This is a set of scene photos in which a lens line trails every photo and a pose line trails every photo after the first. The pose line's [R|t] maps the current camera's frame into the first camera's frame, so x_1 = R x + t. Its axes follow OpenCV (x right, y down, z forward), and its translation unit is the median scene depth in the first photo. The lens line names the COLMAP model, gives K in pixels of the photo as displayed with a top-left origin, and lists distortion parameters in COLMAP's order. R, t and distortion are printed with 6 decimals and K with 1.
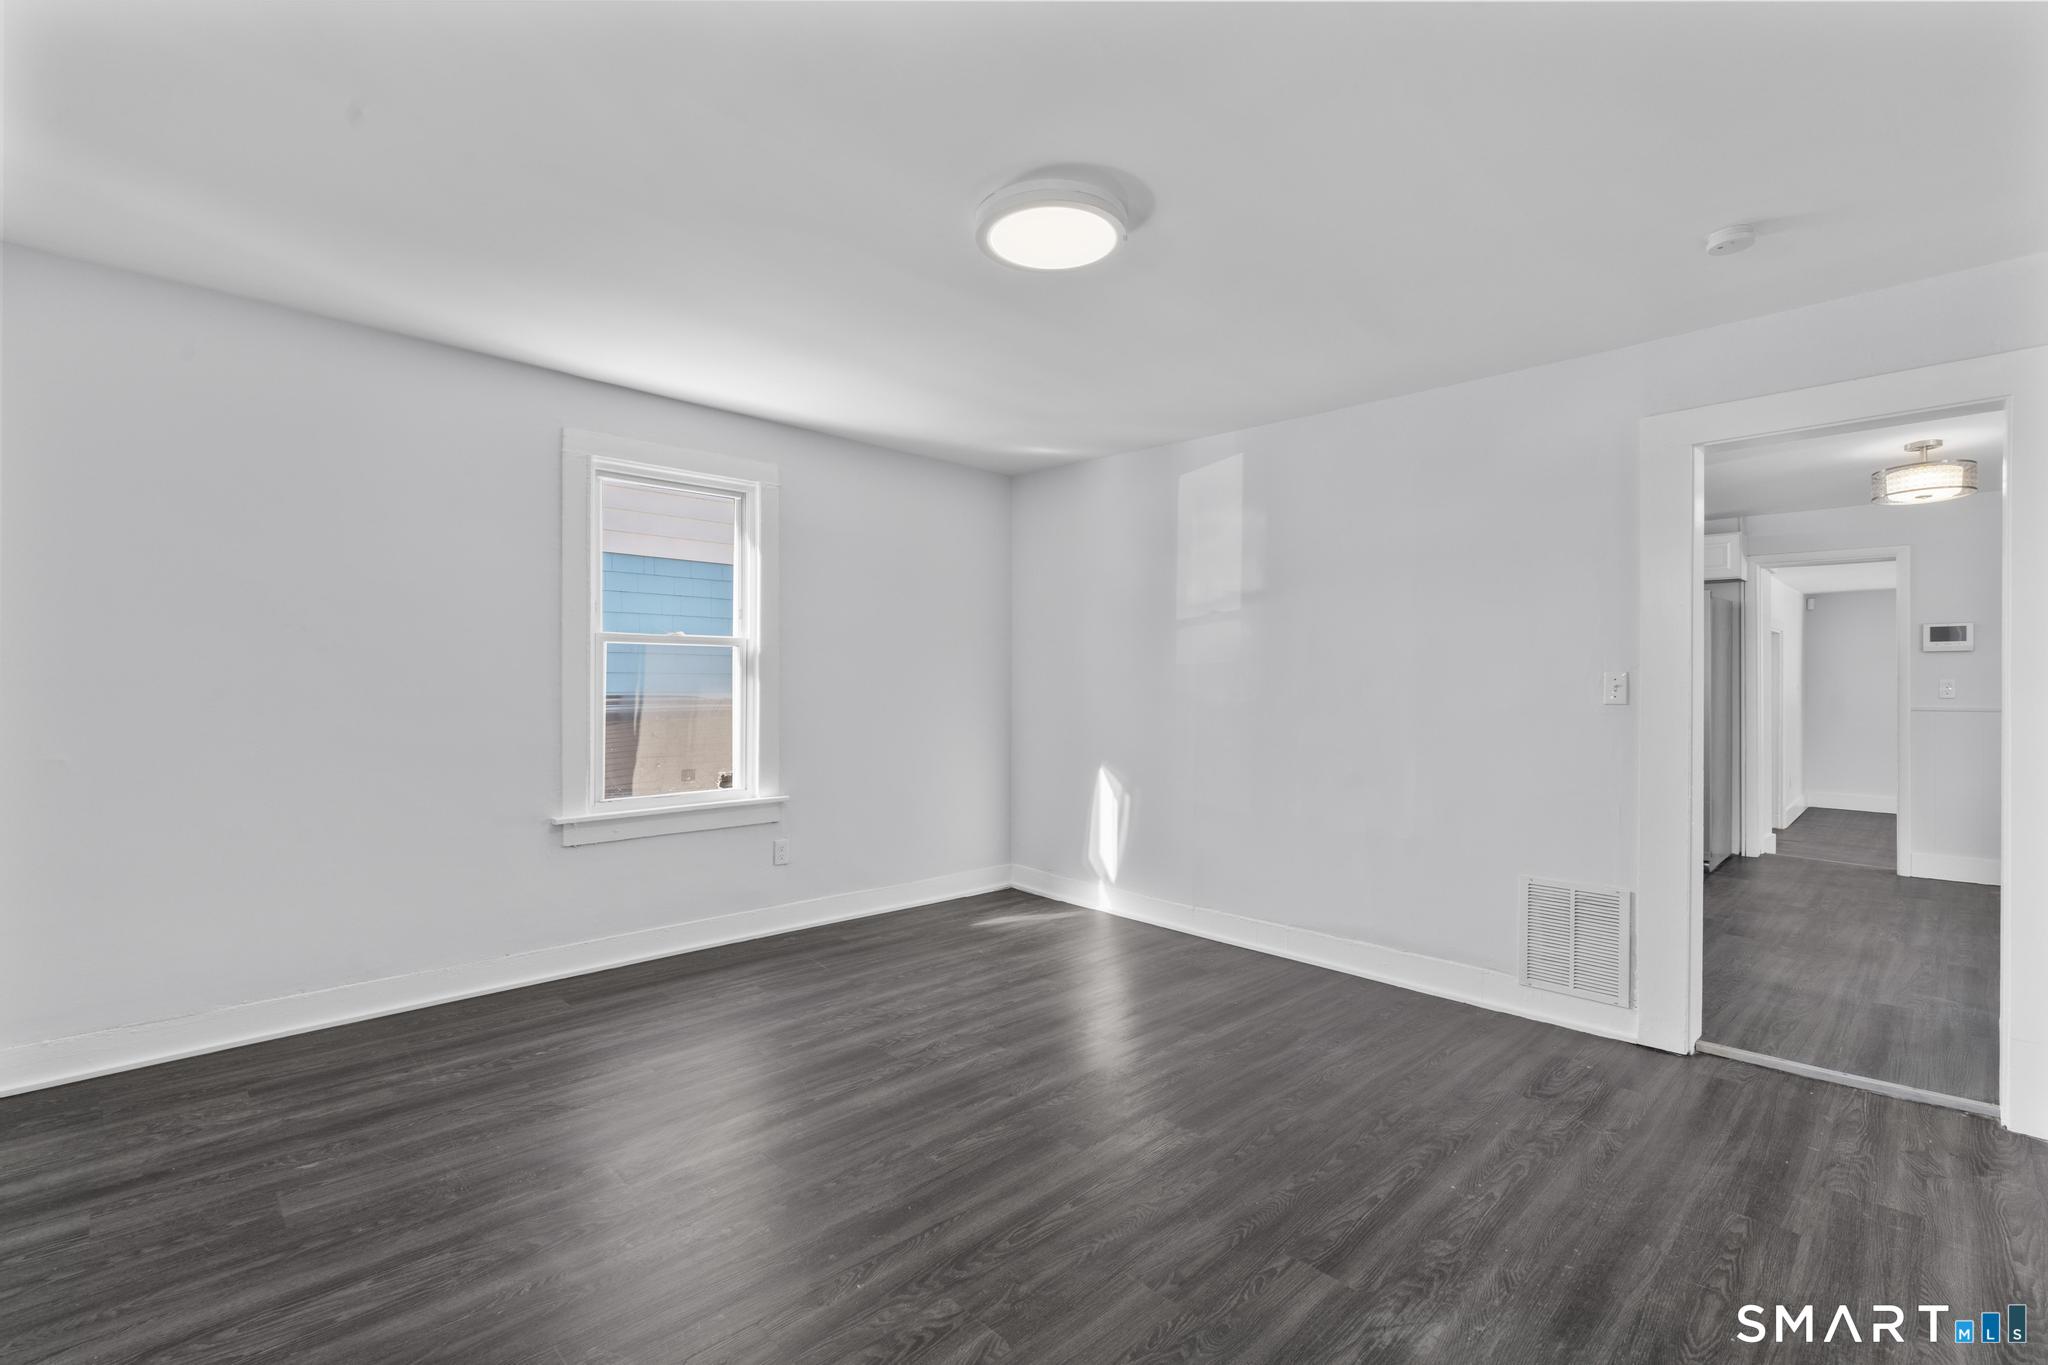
lens RADIAL K [[917.8, 0, 1029.4], [0, 917.8, 686.6], [0, 0, 1]] dist [-0.005506, 0.002413]
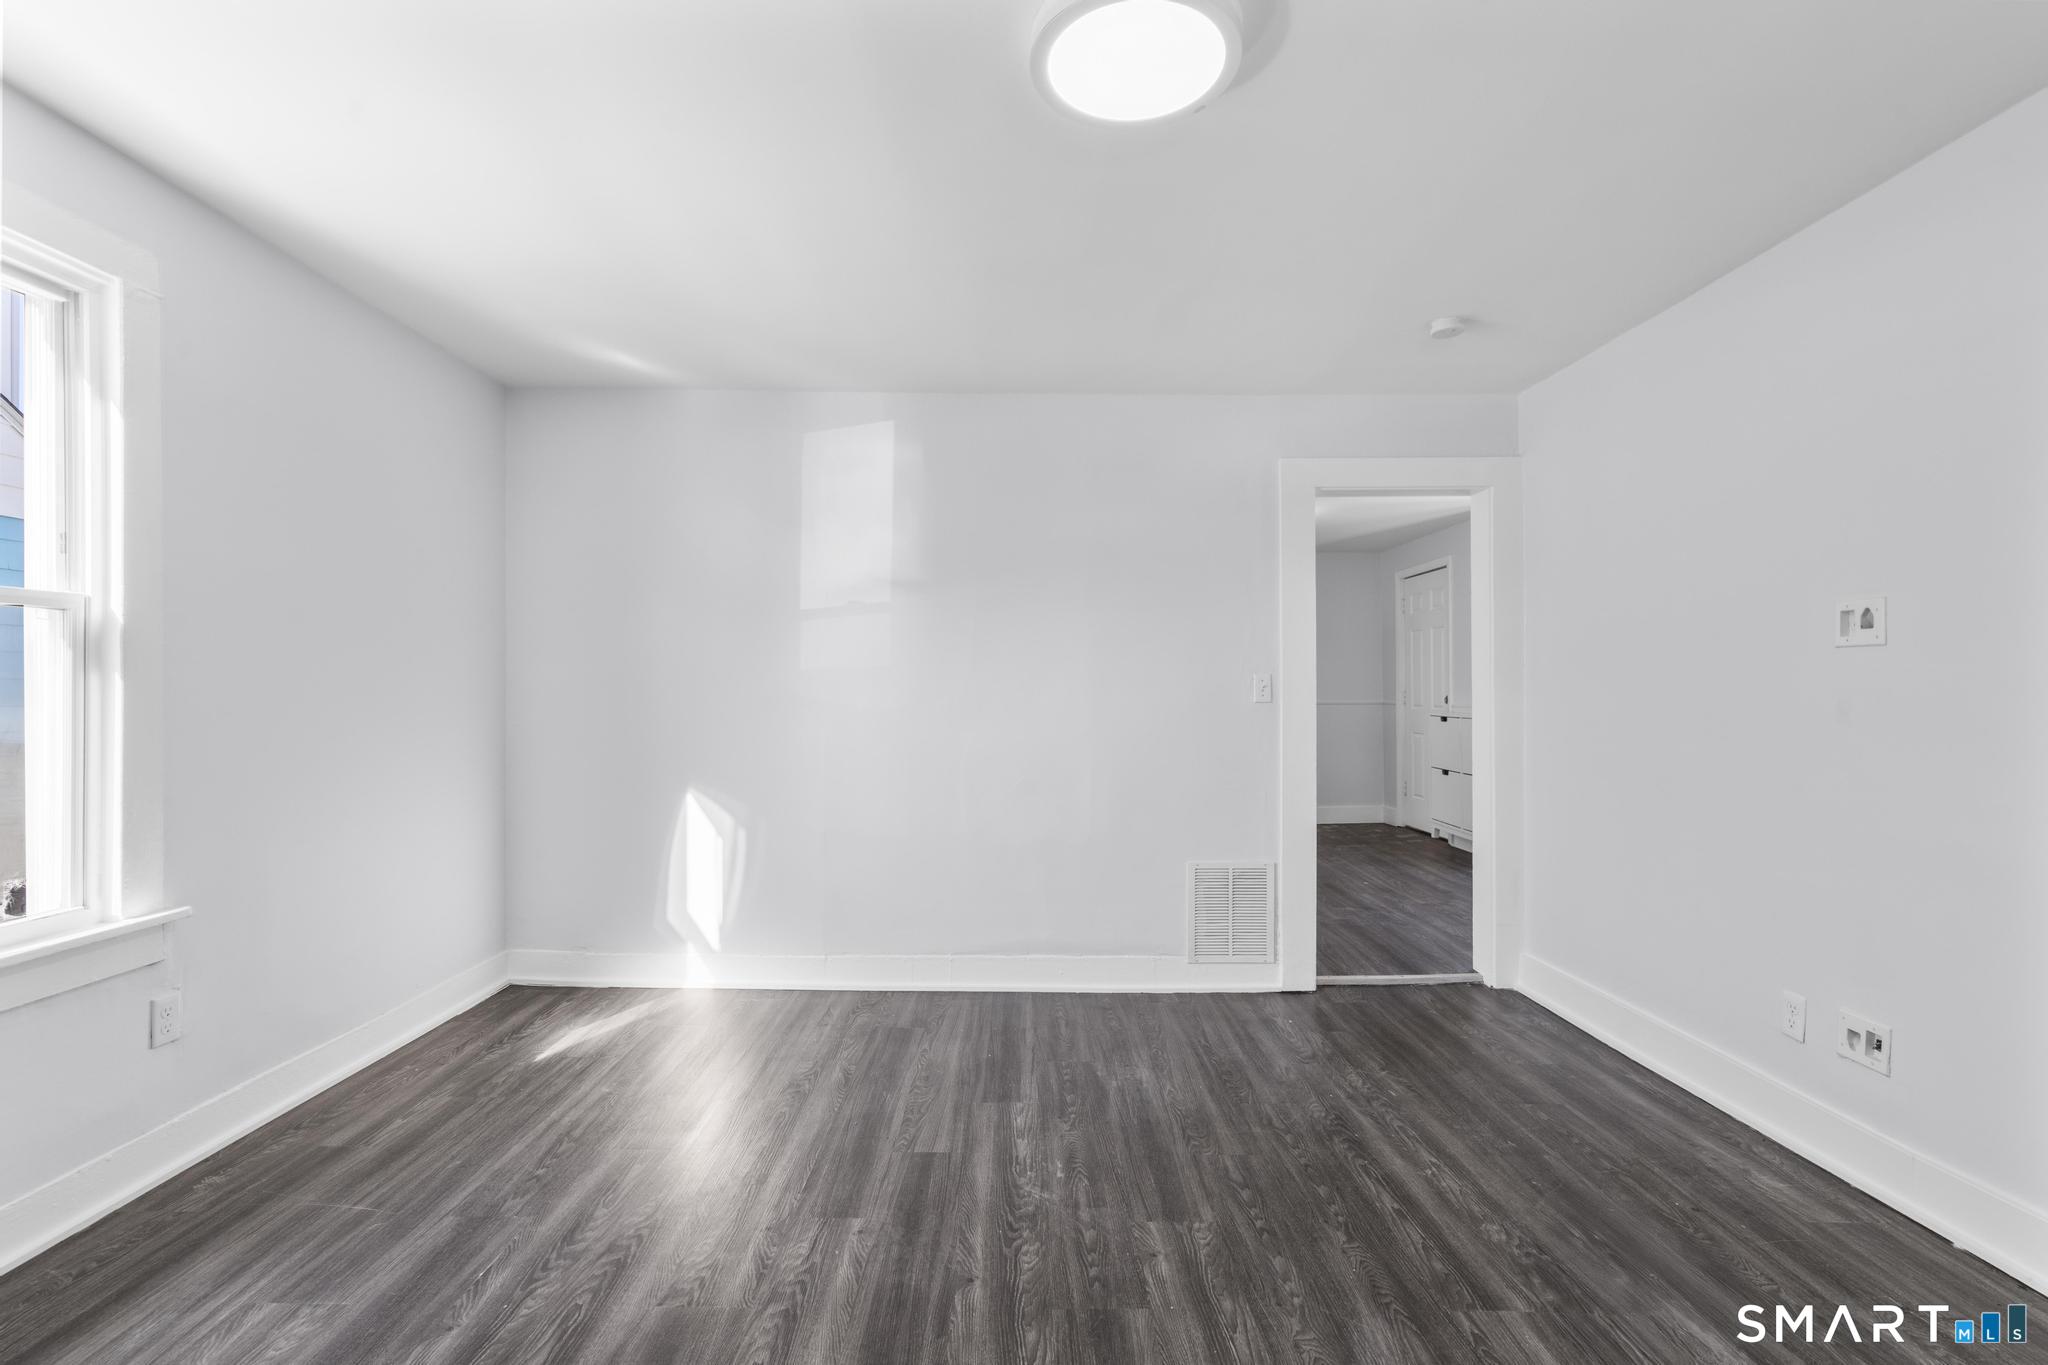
lens RADIAL K [[917.8, 0, 1024.5], [0, 917.8, 694.3], [0, 0, 1]] dist [-0.005506, 0.002413]
pose [[0.697681, -0.007842, 0.716365, -0.347443], [0.005875, 0.999969, 0.005225, 0.000167], [-0.716384, 0.000563, 0.697706, 0.351416]]
